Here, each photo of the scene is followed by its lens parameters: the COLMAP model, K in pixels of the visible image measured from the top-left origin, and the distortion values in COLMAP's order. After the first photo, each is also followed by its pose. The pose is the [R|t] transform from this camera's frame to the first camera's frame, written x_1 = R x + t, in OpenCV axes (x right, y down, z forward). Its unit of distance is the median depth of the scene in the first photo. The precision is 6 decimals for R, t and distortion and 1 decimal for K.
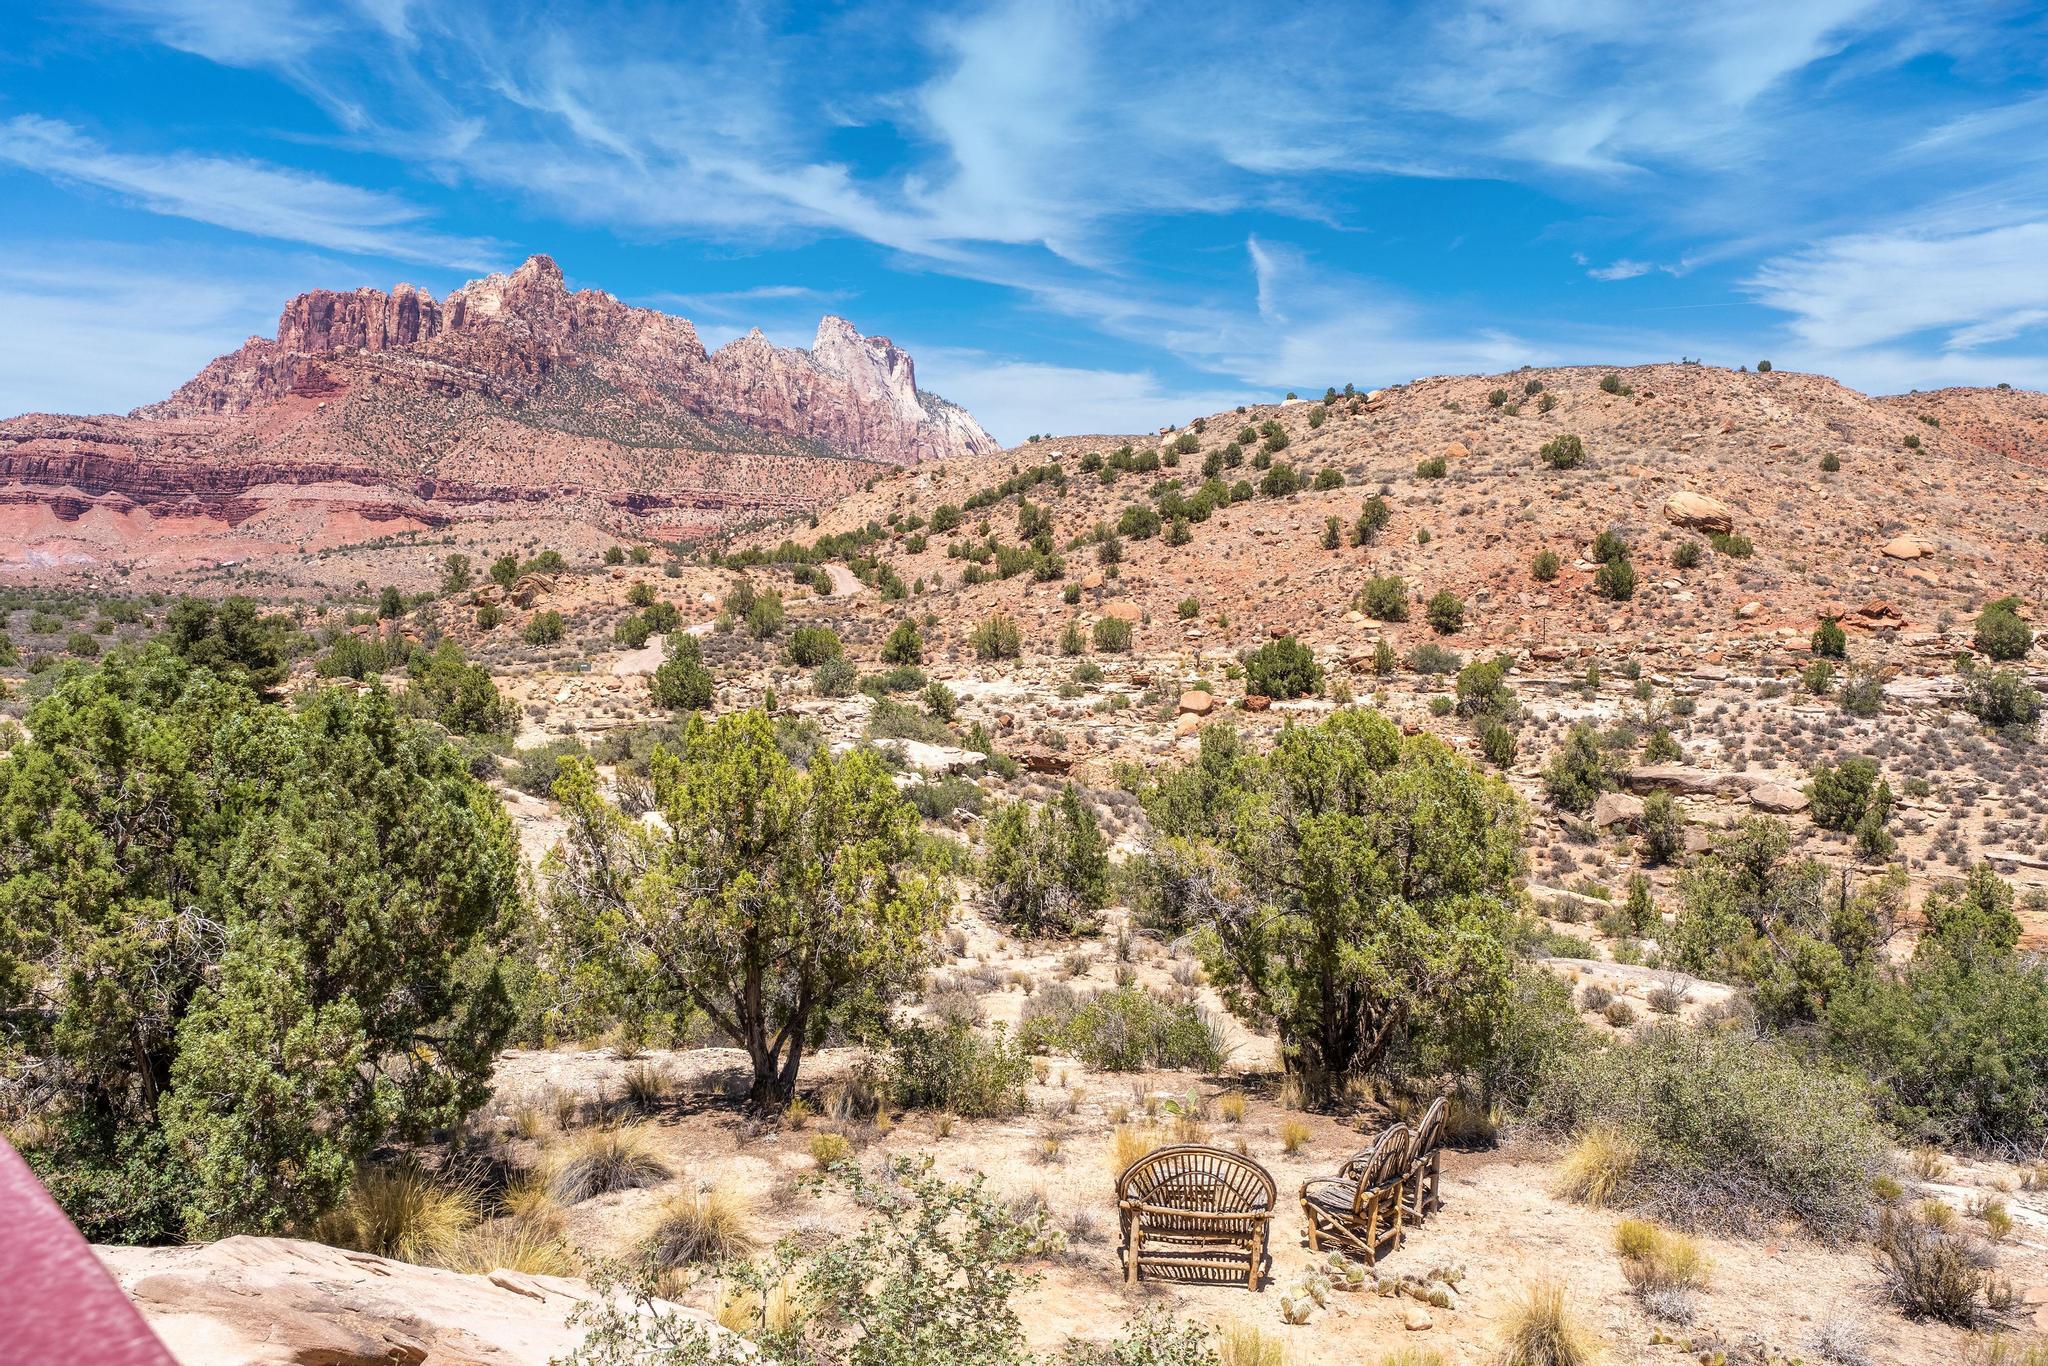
lens RADIAL K [[1385.4, 0, 1024.0], [0, 1385.4, 683.0], [0, 0, 1]] dist [-0.026109, 0.064318]
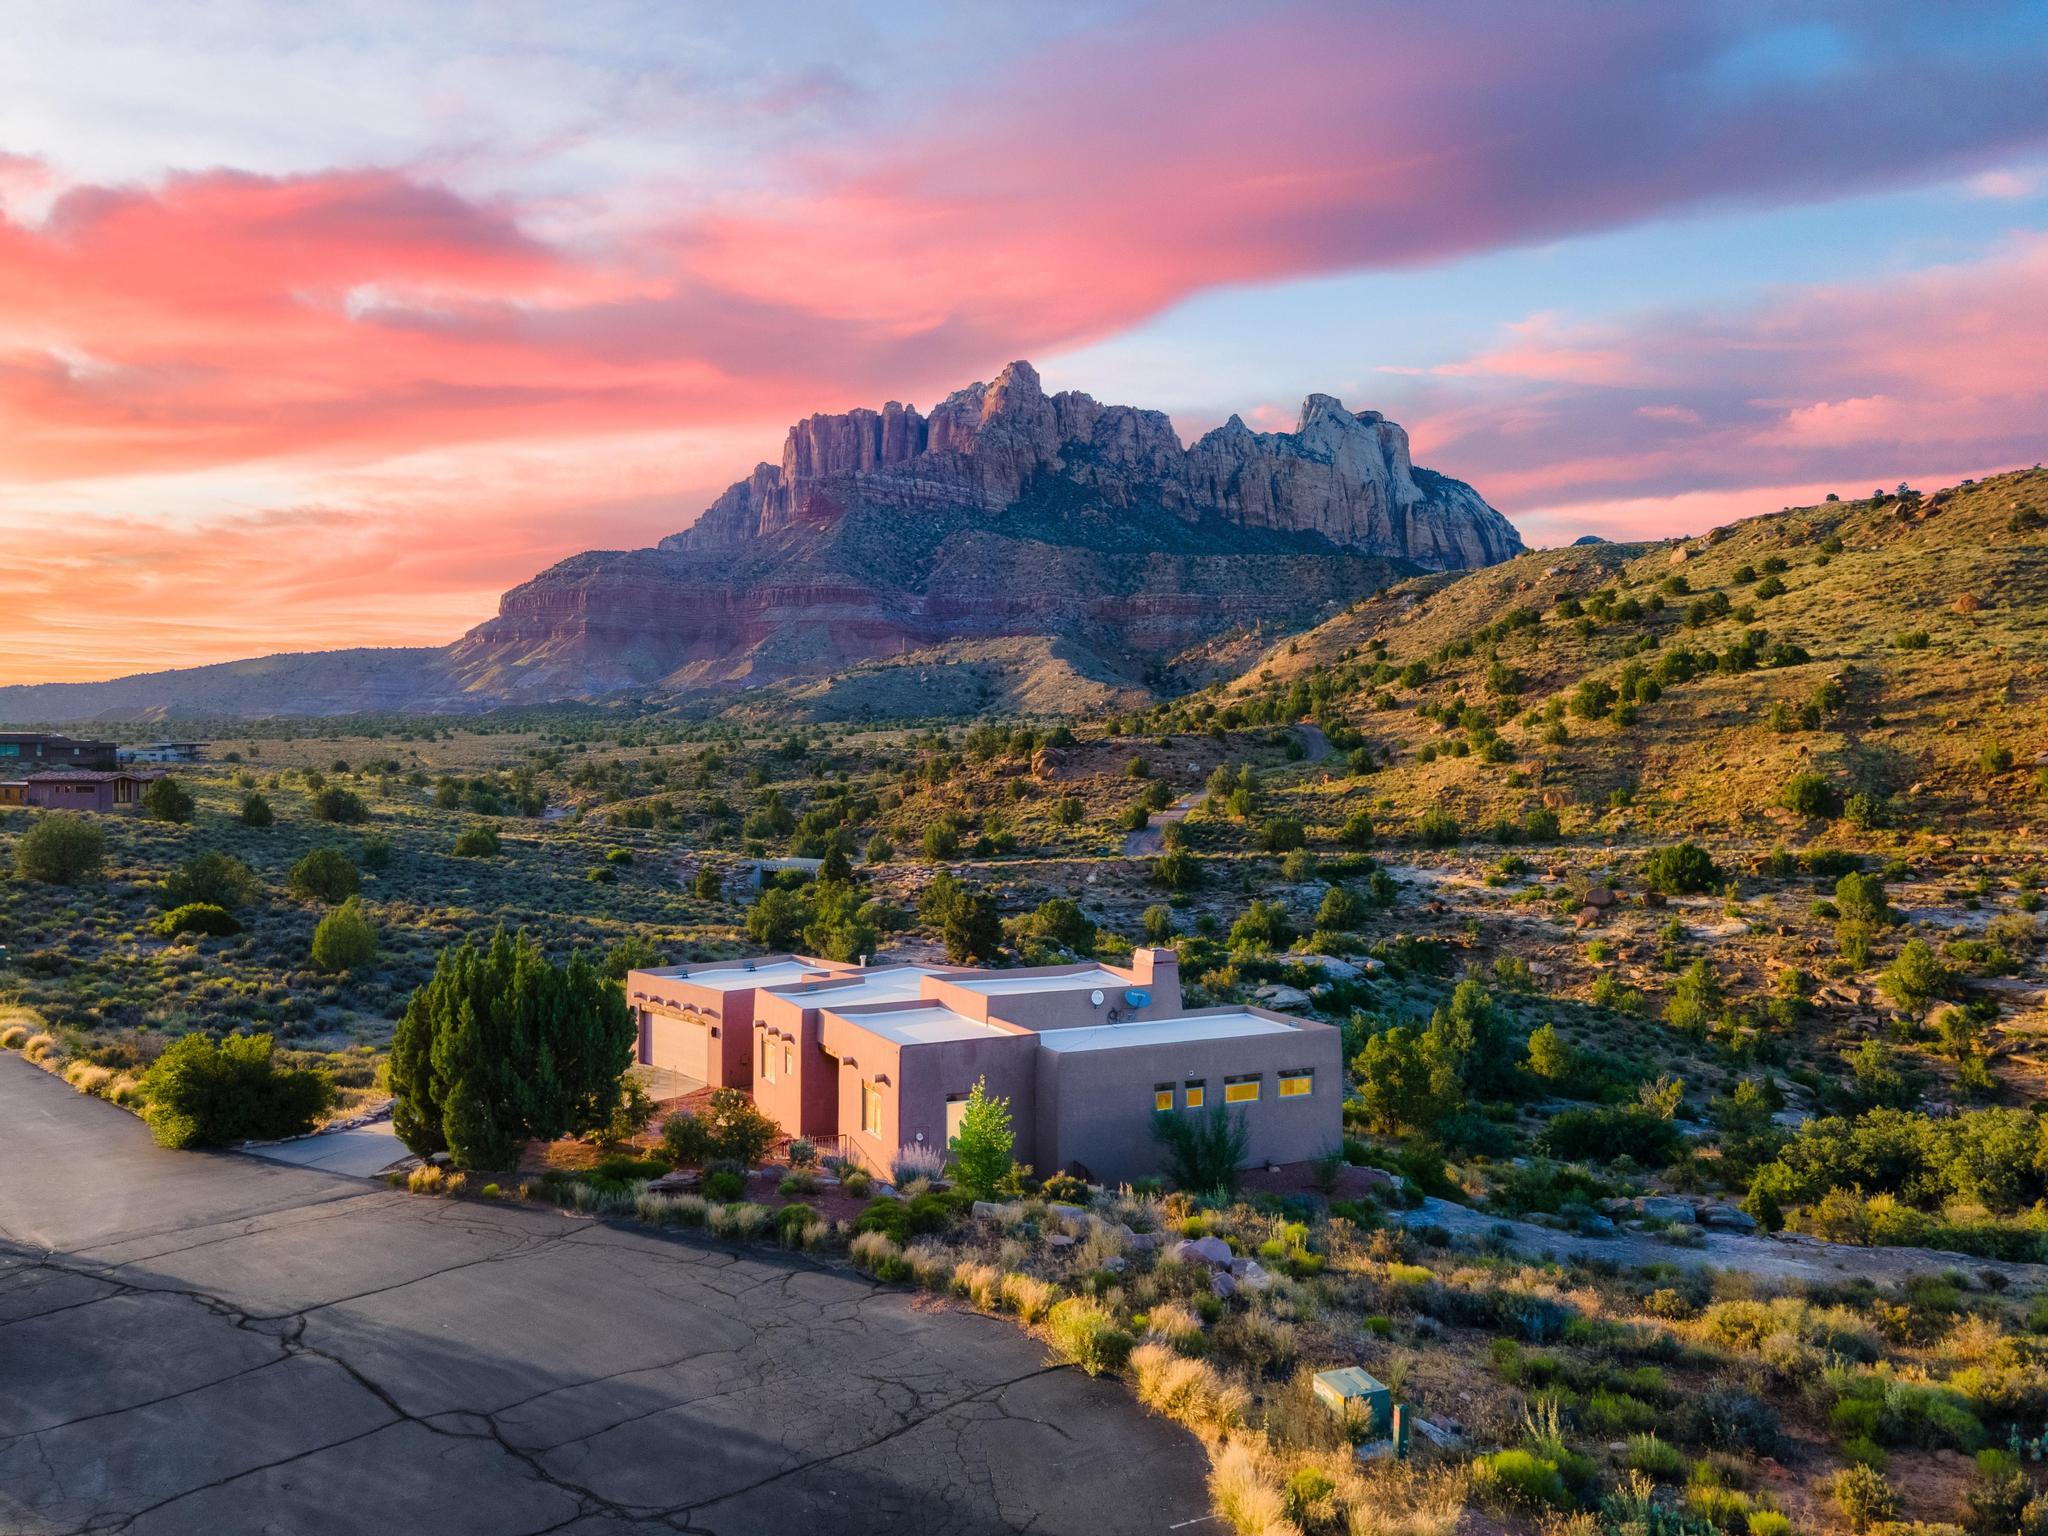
lens RADIAL K [[1499.1, 0, 1019.0], [0, 1499.1, 761.9], [0, 0, 1]] dist [0.039695, 0.000663]
pose [[0.944936, -0.004652, -0.327223, 0.046035], [-0.001123, 0.999847, -0.017455, -0.048312], [0.327254, 0.016861, 0.944786, -0.240096]]
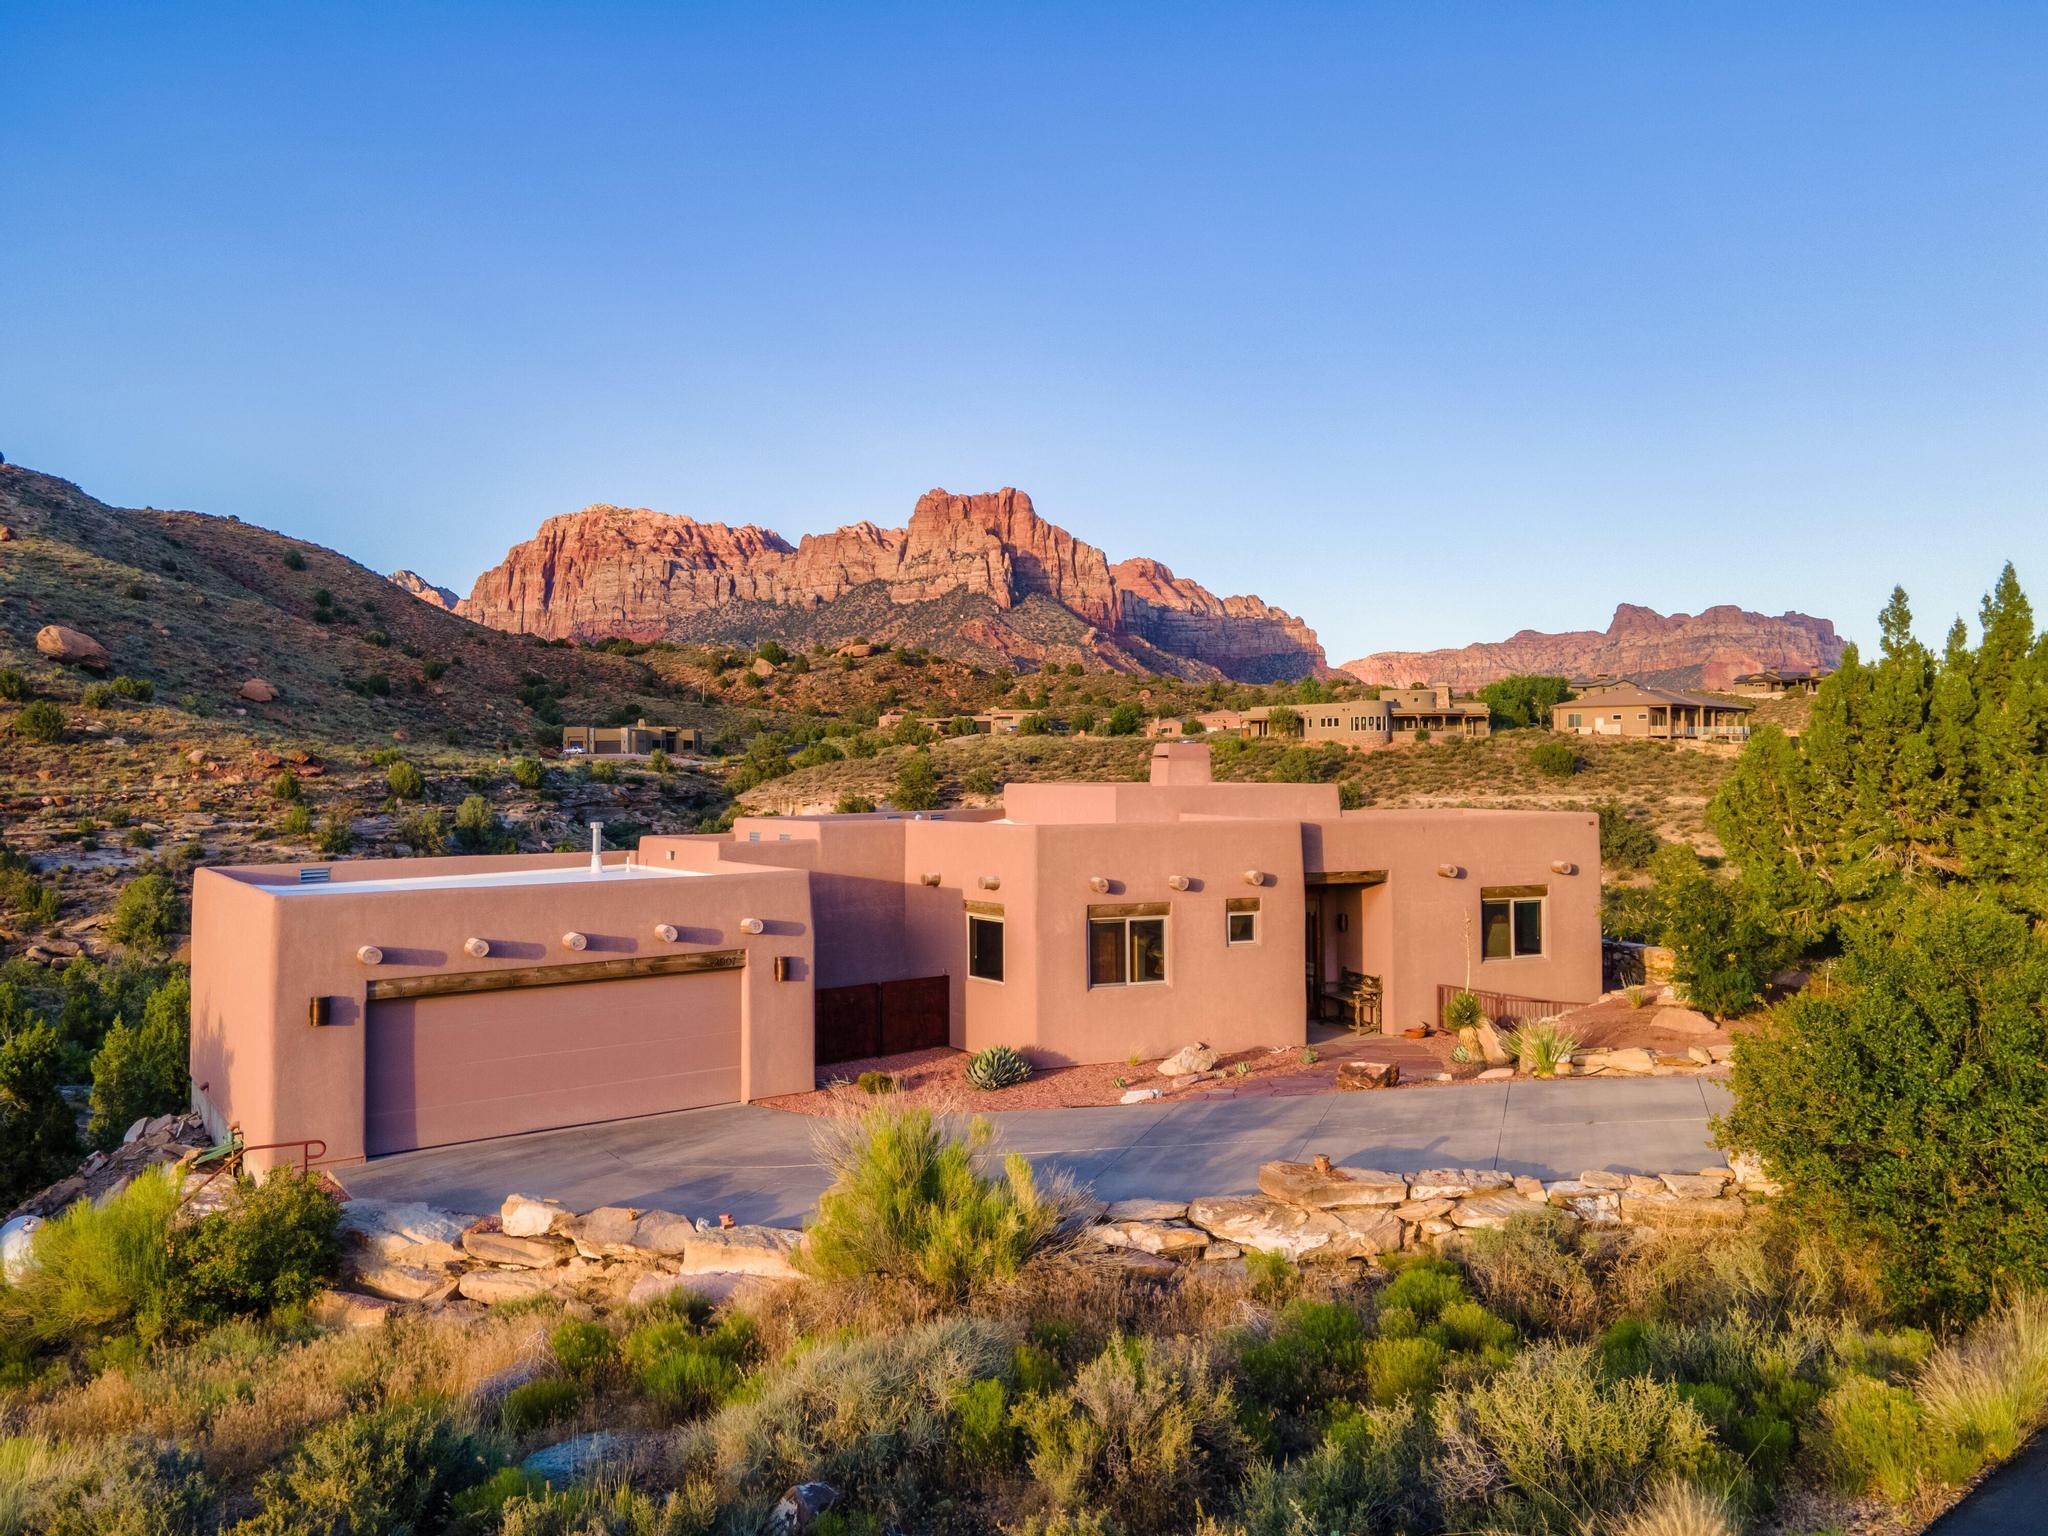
lens RADIAL K [[1501.1, 0, 1025.1], [0, 1501.1, 761.6], [0, 0, 1]] dist [0.020826, 0.067659]
pose [[0.422770, -0.003988, 0.906228, -0.192674], [0.019301, 0.999803, -0.004605, -0.020855], [-0.906031, 0.019438, 0.422764, -0.074345]]
